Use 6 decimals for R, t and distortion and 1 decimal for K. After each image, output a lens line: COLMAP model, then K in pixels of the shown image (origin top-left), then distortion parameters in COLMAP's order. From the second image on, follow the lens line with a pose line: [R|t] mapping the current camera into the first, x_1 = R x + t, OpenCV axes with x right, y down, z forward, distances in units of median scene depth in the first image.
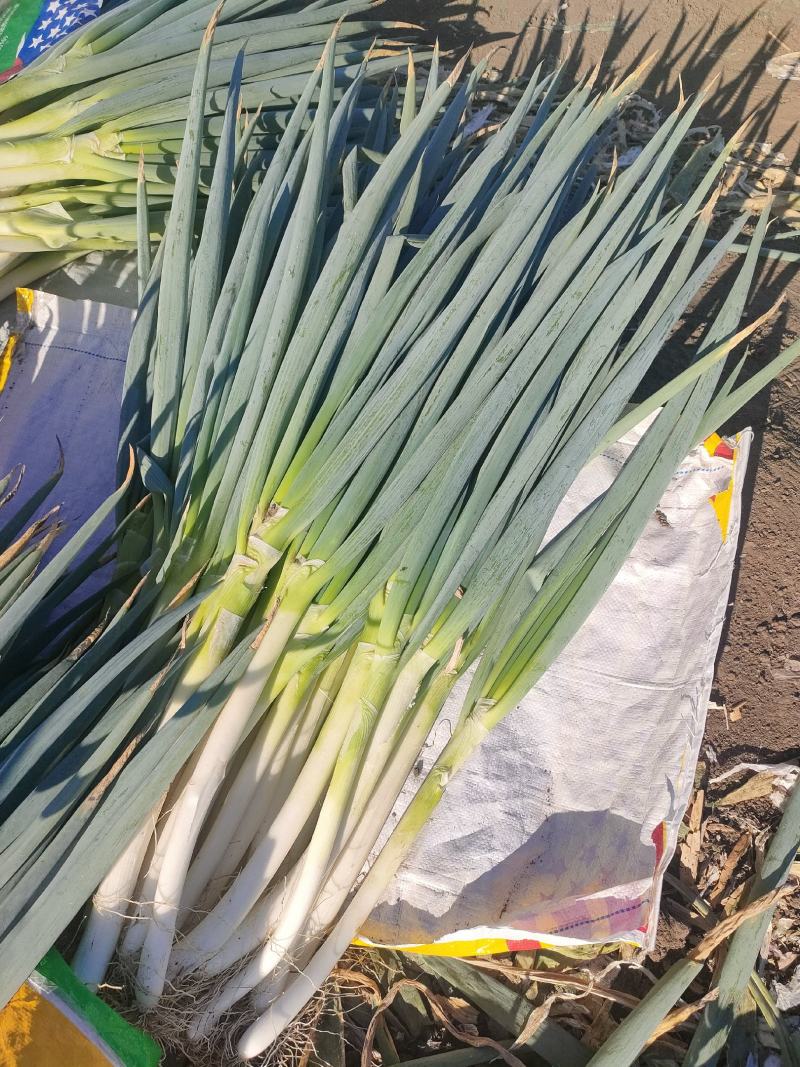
lens RADIAL K [[775.2, 0, 400.0], [0, 775.2, 533.5], [0, 0, 1]] dist [0.028152, -0.024954]
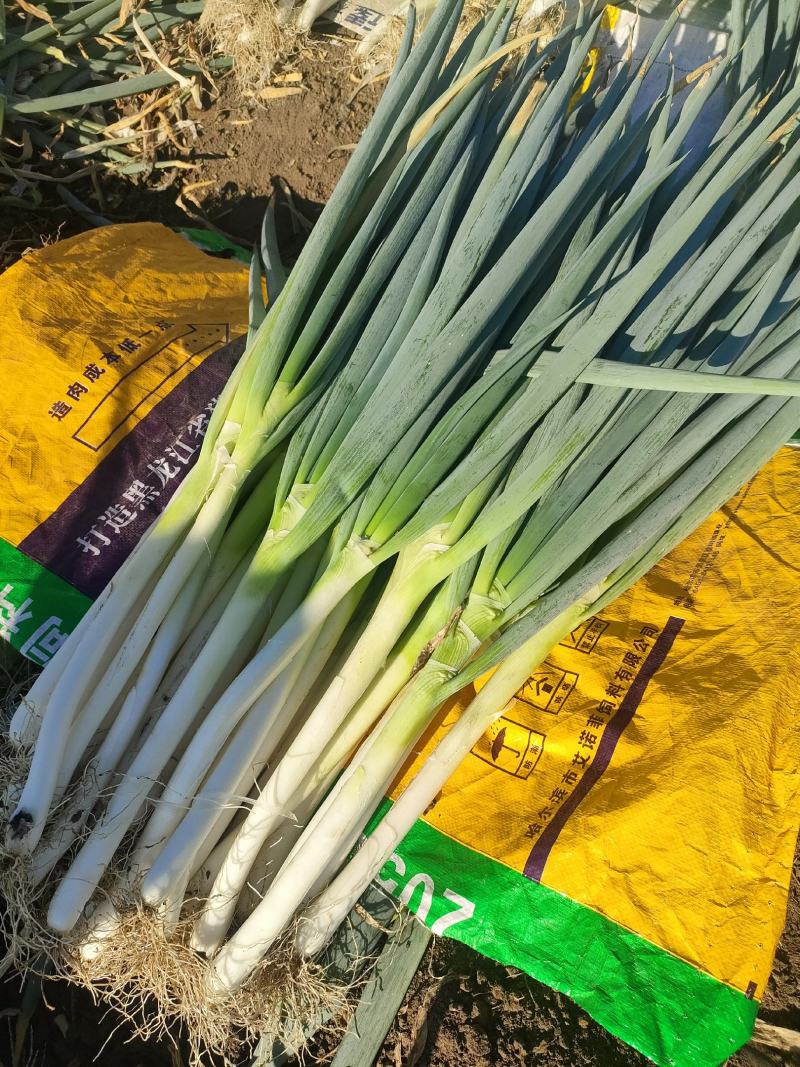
lens RADIAL K [[790.5, 0, 393.3], [0, 790.5, 527.0], [0, 0, 1]] dist [0.017737, -0.006351]
pose [[0.985035, 0.150018, -0.084854, -0.715199], [-0.146483, 0.988120, 0.046493, 0.538097], [0.090820, -0.033368, 0.995308, -0.282308]]
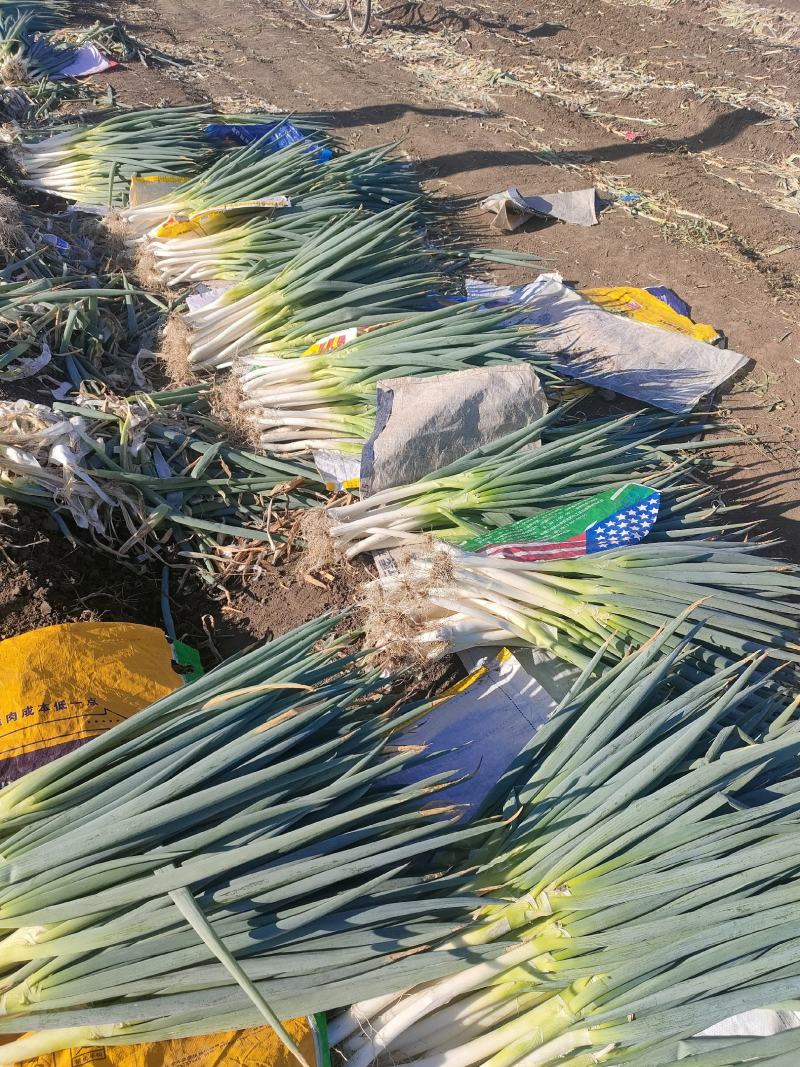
lens RADIAL K [[775.2, 0, 400.0], [0, 775.2, 533.5], [0, 0, 1]] dist [0.028152, -0.024954]
pose [[0.738803, 0.519647, -0.429112, -0.084162], [-0.634389, 0.751134, -0.182618, -0.062947], [0.227424, 0.407142, 0.884598, -0.760125]]
